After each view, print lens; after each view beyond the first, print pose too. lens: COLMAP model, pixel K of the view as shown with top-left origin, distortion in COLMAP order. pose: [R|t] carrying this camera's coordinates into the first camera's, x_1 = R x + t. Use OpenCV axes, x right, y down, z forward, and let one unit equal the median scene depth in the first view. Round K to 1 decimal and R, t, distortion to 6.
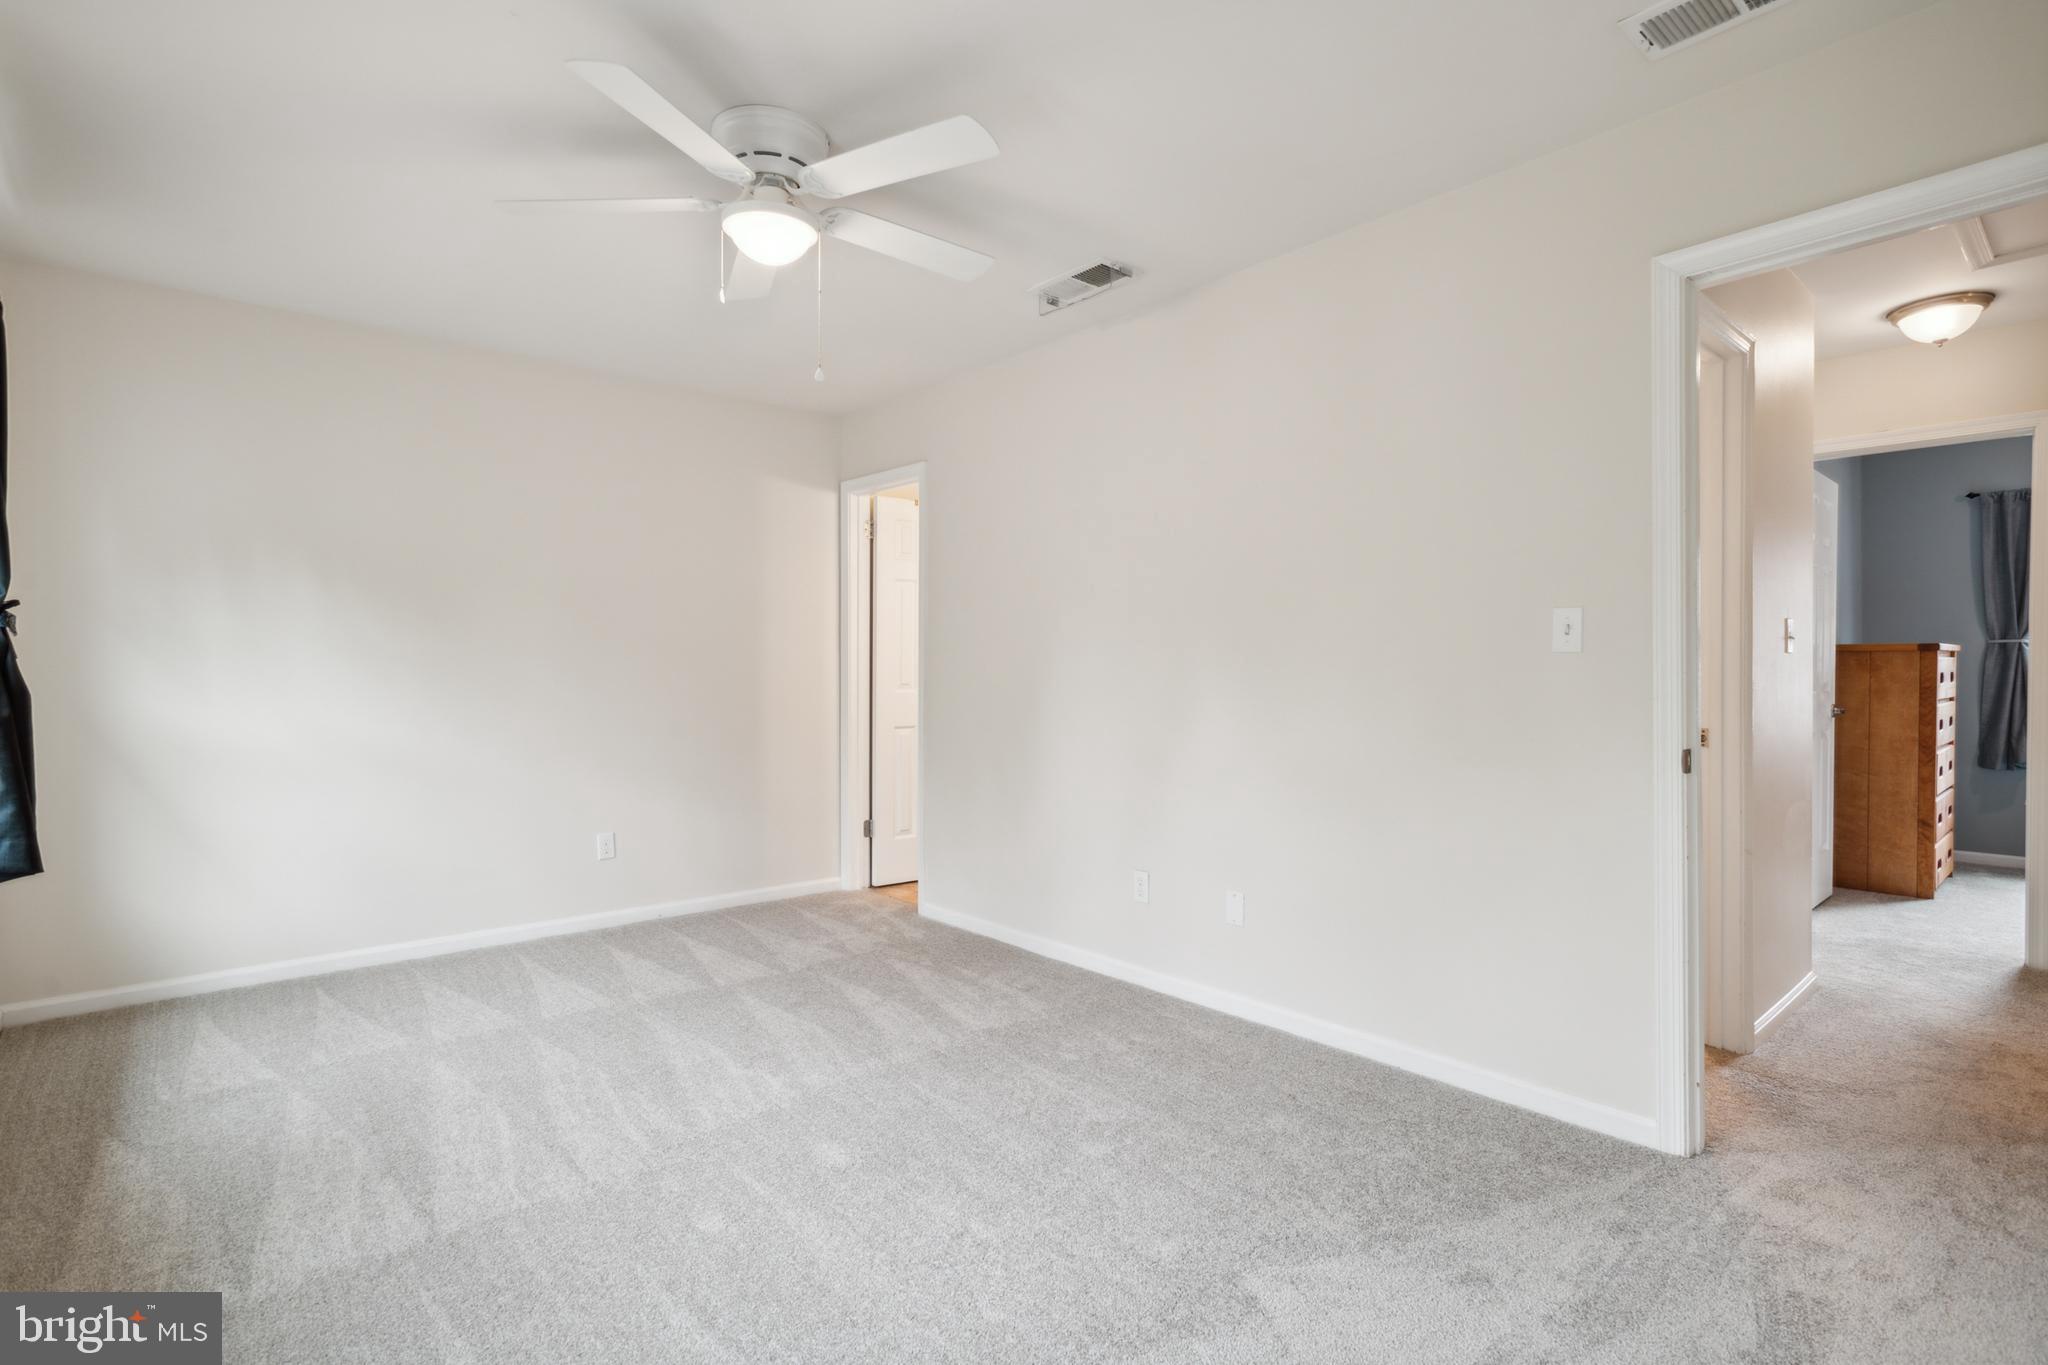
lens RADIAL K [[1001.3, 0, 1030.3], [0, 1001.3, 681.8], [0, 0, 1]] dist [-0.029010, 0.026400]
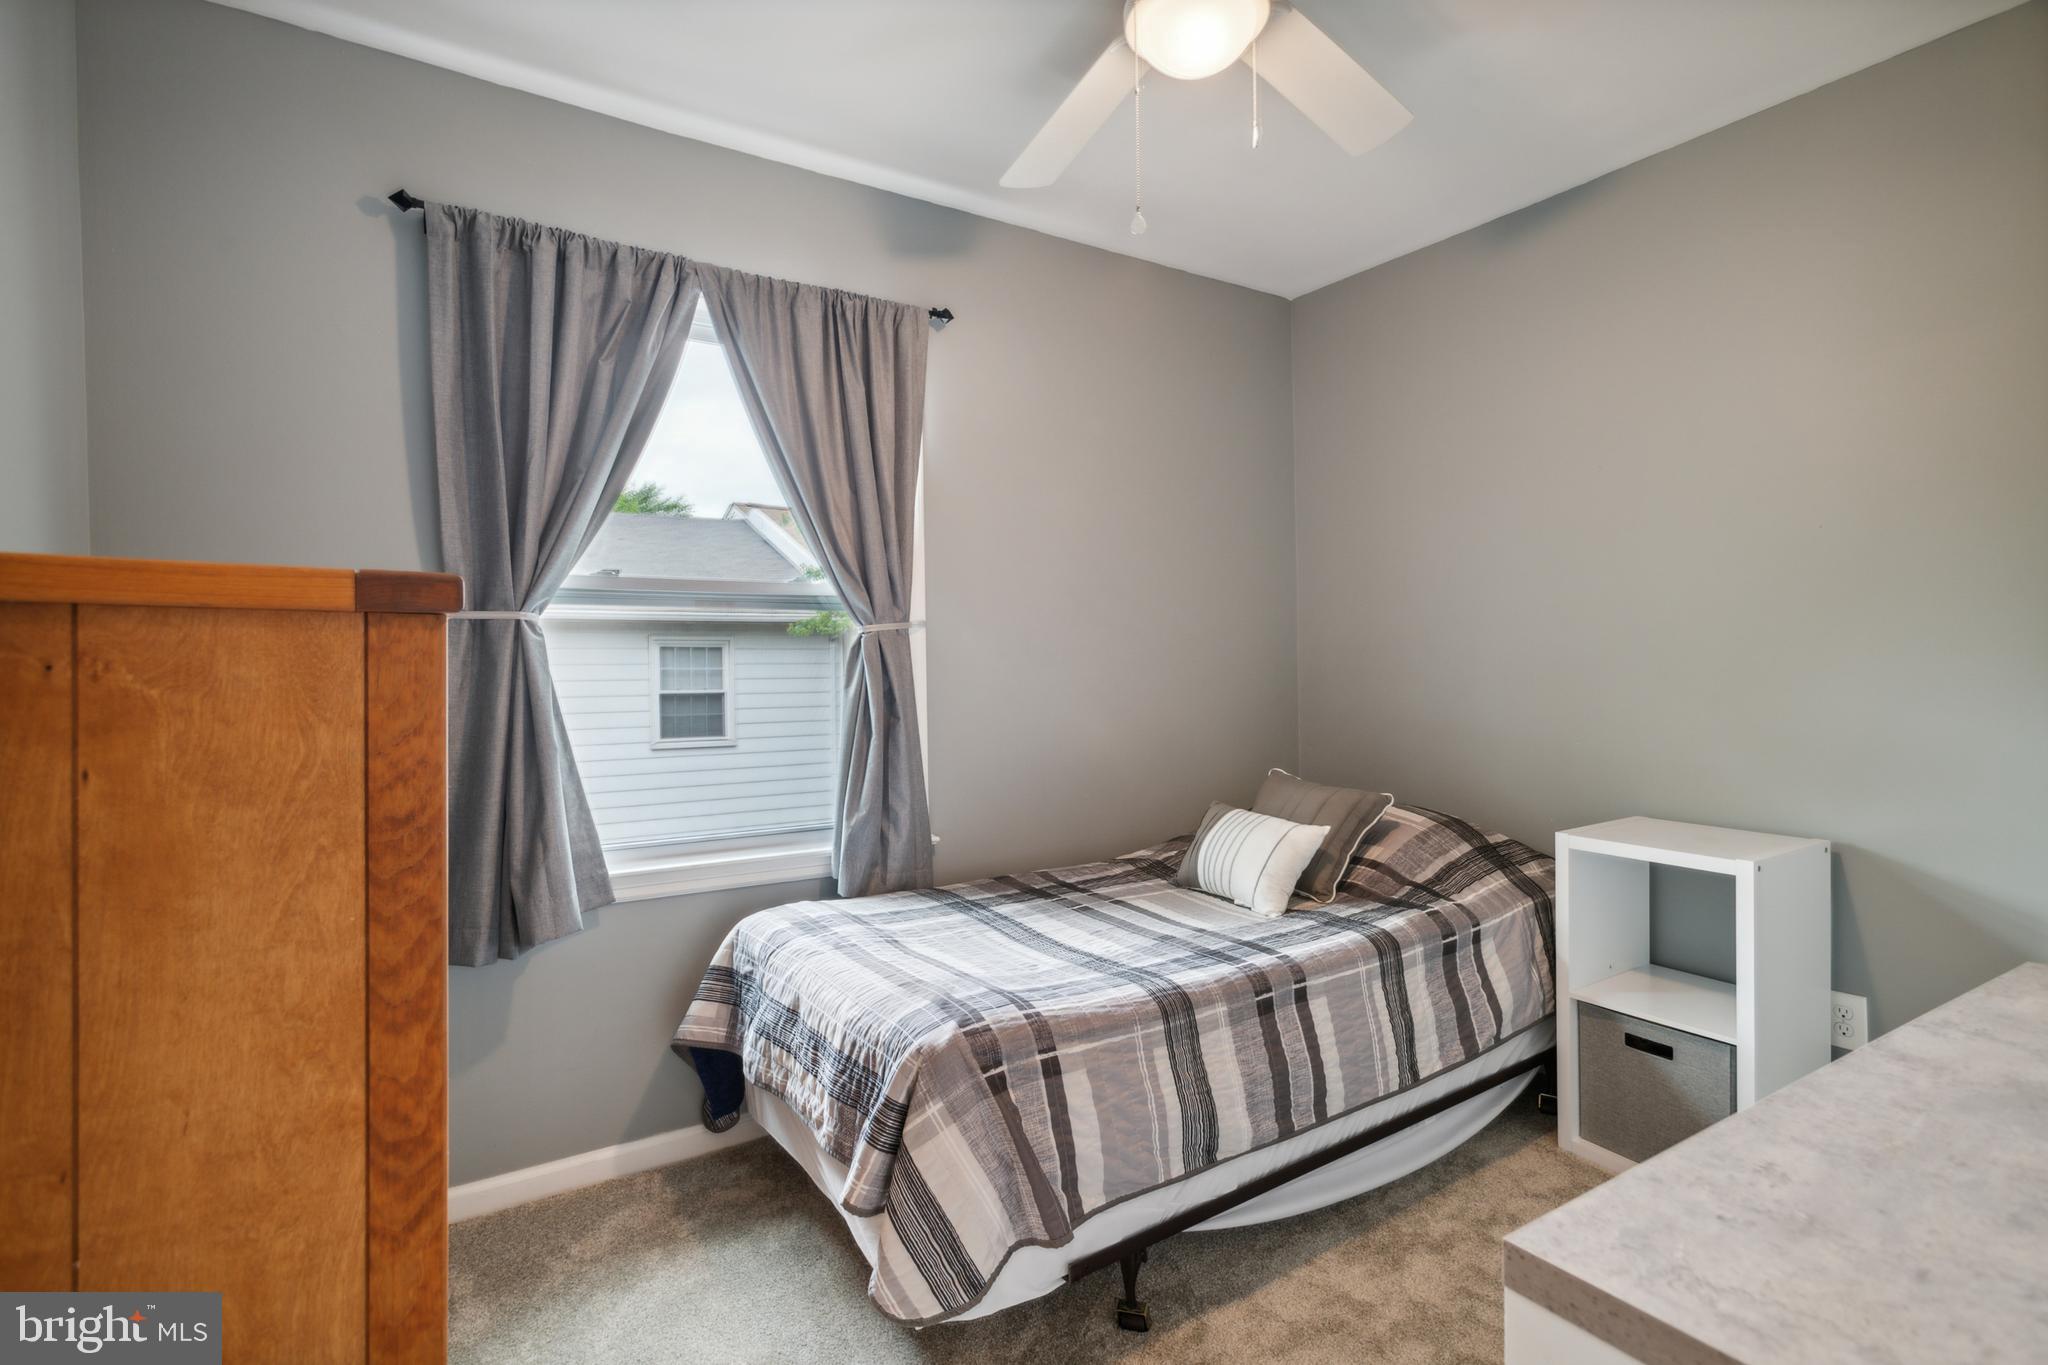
lens RADIAL K [[1001.3, 0, 1030.3], [0, 1001.3, 681.8], [0, 0, 1]] dist [-0.029010, 0.026400]
pose [[0.149013, -0.007811, 0.988804, 0.642915], [0.011305, 0.999917, 0.006195, -0.015845], [-0.988771, 0.010256, 0.149089, 0.747086]]
